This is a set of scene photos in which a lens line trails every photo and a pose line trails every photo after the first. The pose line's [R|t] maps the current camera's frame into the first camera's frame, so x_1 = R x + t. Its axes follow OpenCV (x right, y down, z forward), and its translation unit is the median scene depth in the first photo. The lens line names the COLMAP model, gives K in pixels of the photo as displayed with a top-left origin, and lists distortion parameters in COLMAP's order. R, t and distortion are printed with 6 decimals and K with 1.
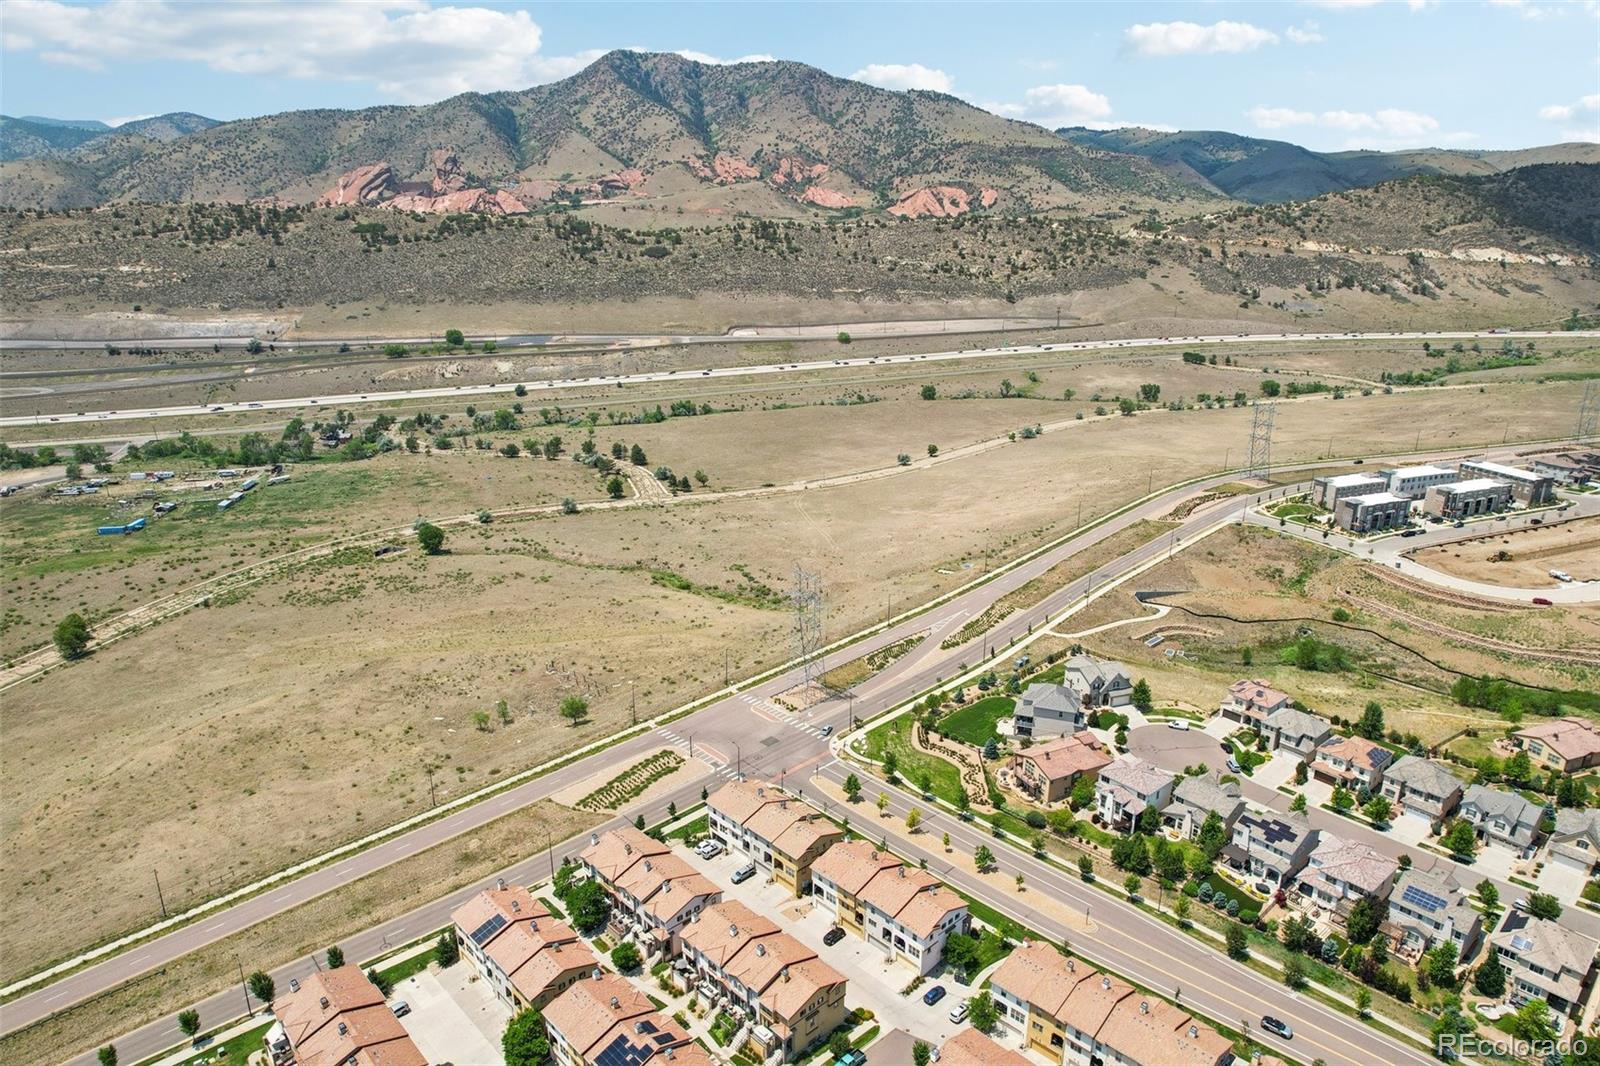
lens RADIAL K [[1024.3, 0, 800.0], [0, 1024.3, 533.0], [0, 0, 1]] dist [-0.079516, 0.067994]
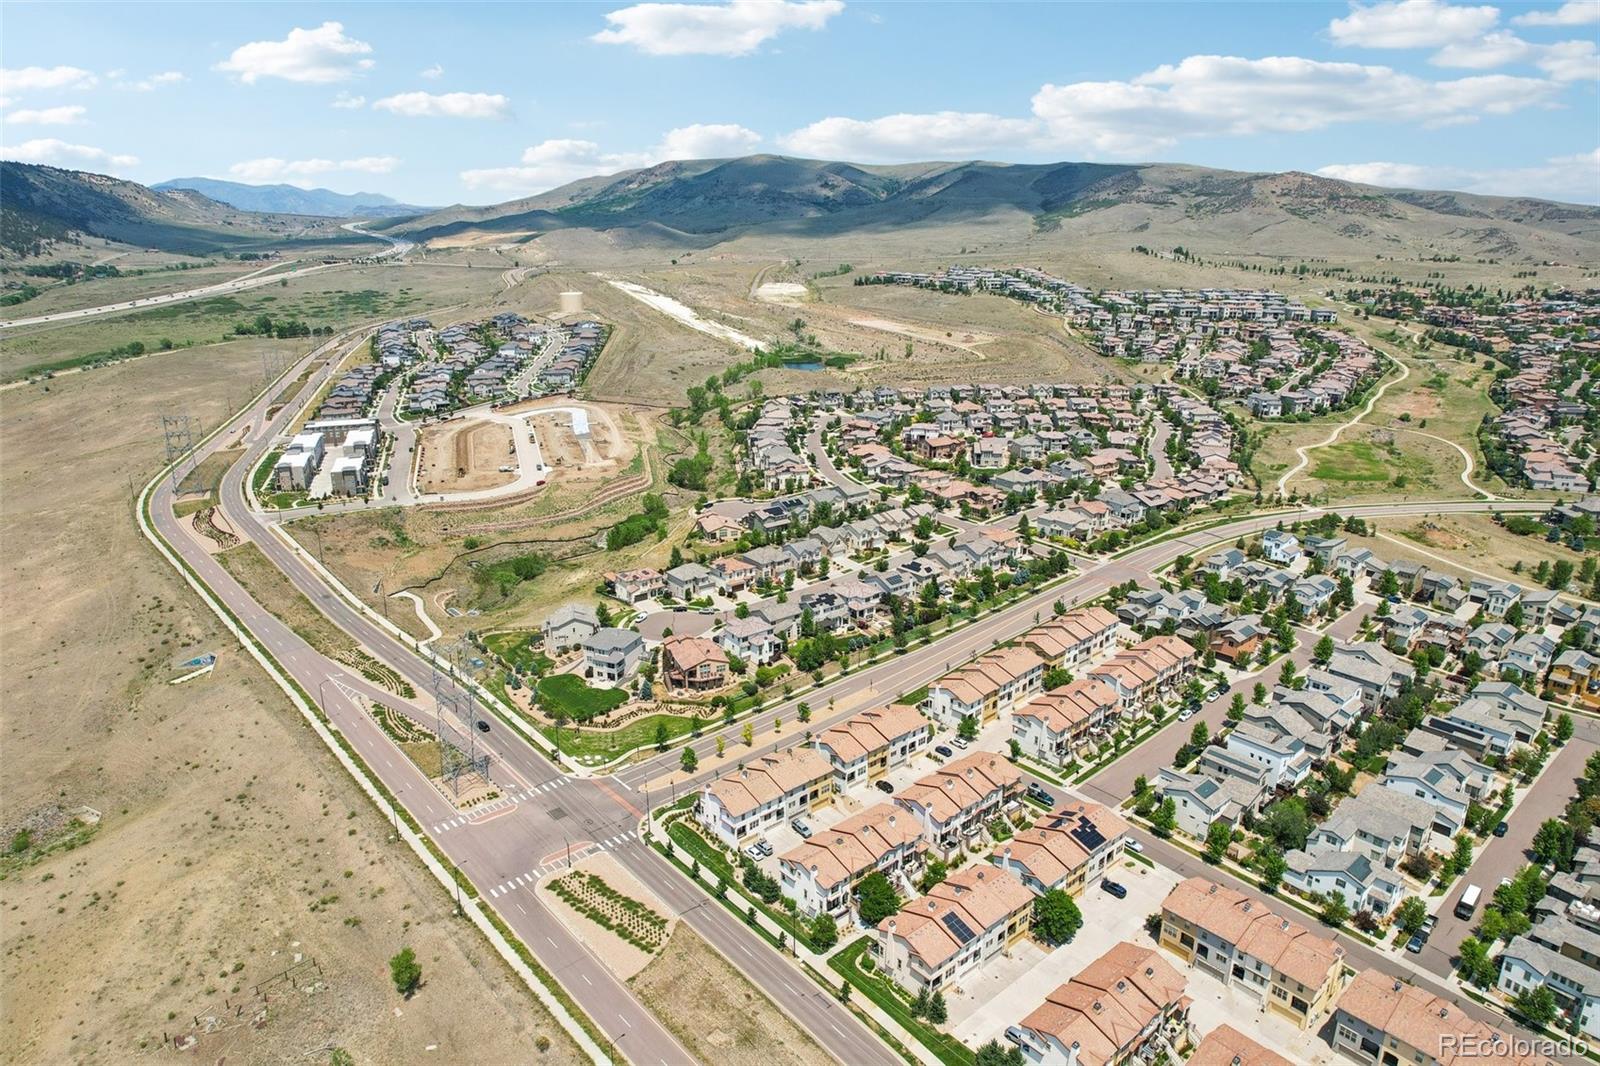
lens RADIAL K [[1024.3, 0, 800.0], [0, 1024.3, 533.0], [0, 0, 1]] dist [-0.079516, 0.067994]
pose [[0.033577, -0.306952, 0.951133, -0.257770], [0.299788, 0.910941, 0.283398, -0.067095], [-0.953415, 0.275622, 0.122608, 0.204794]]
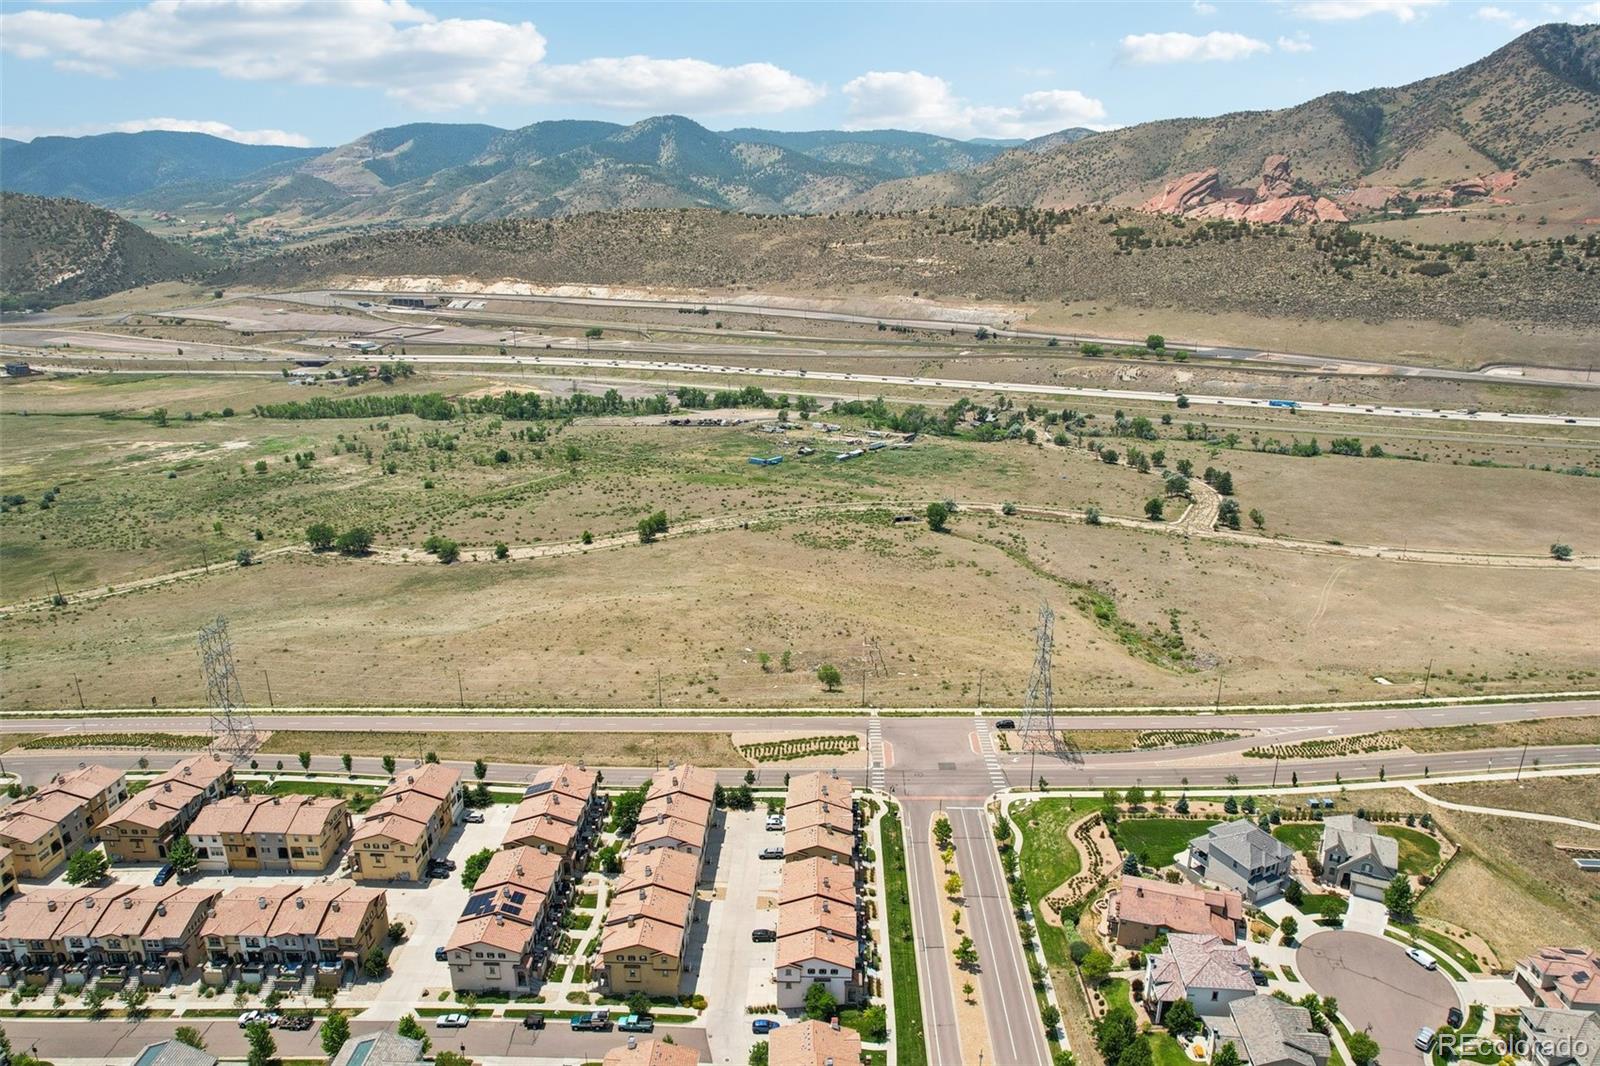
lens RADIAL K [[1024.3, 0, 800.0], [0, 1024.3, 533.0], [0, 0, 1]] dist [-0.079516, 0.067994]
pose [[0.703107, 0.210559, -0.679195, 0.156475], [-0.214680, 0.973440, 0.079540, -0.018091], [0.677903, 0.089884, 0.729636, 0.062362]]
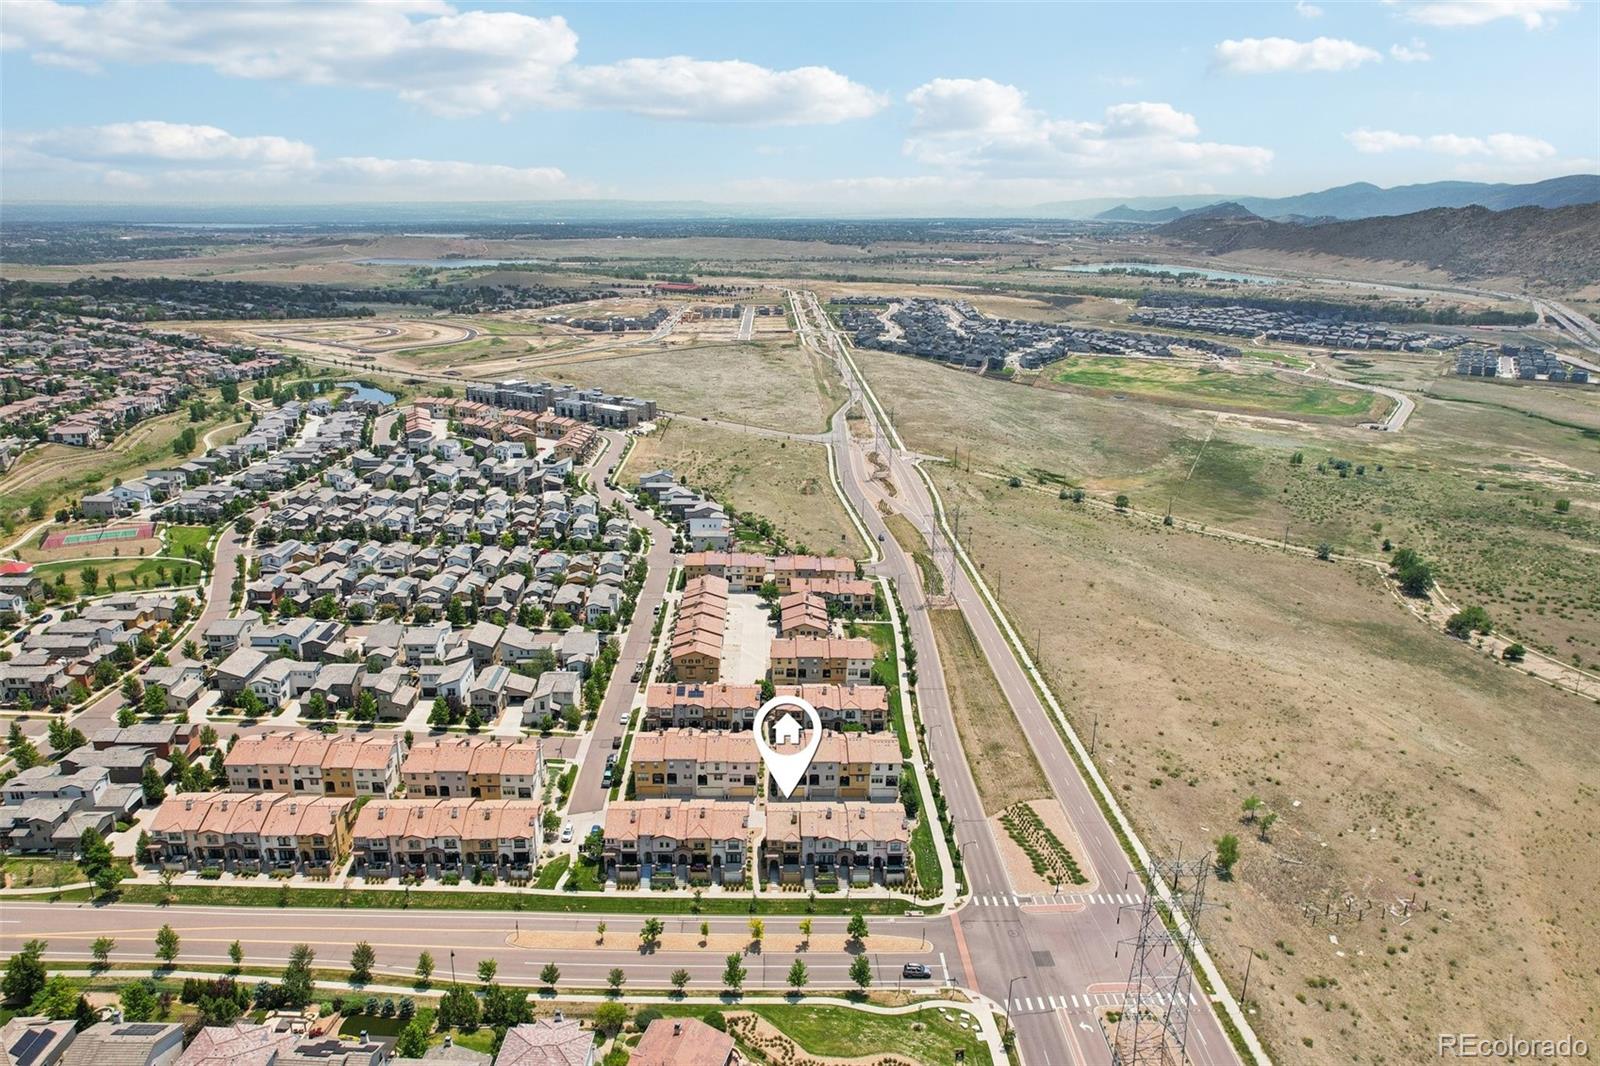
lens RADIAL K [[1024.3, 0, 800.0], [0, 1024.3, 533.0], [0, 0, 1]] dist [-0.079516, 0.067994]
pose [[-0.669325, 0.212718, -0.711867, 0.170750], [-0.241488, 0.843827, 0.479207, -0.111952], [0.702629, 0.492653, -0.513426, 0.359816]]
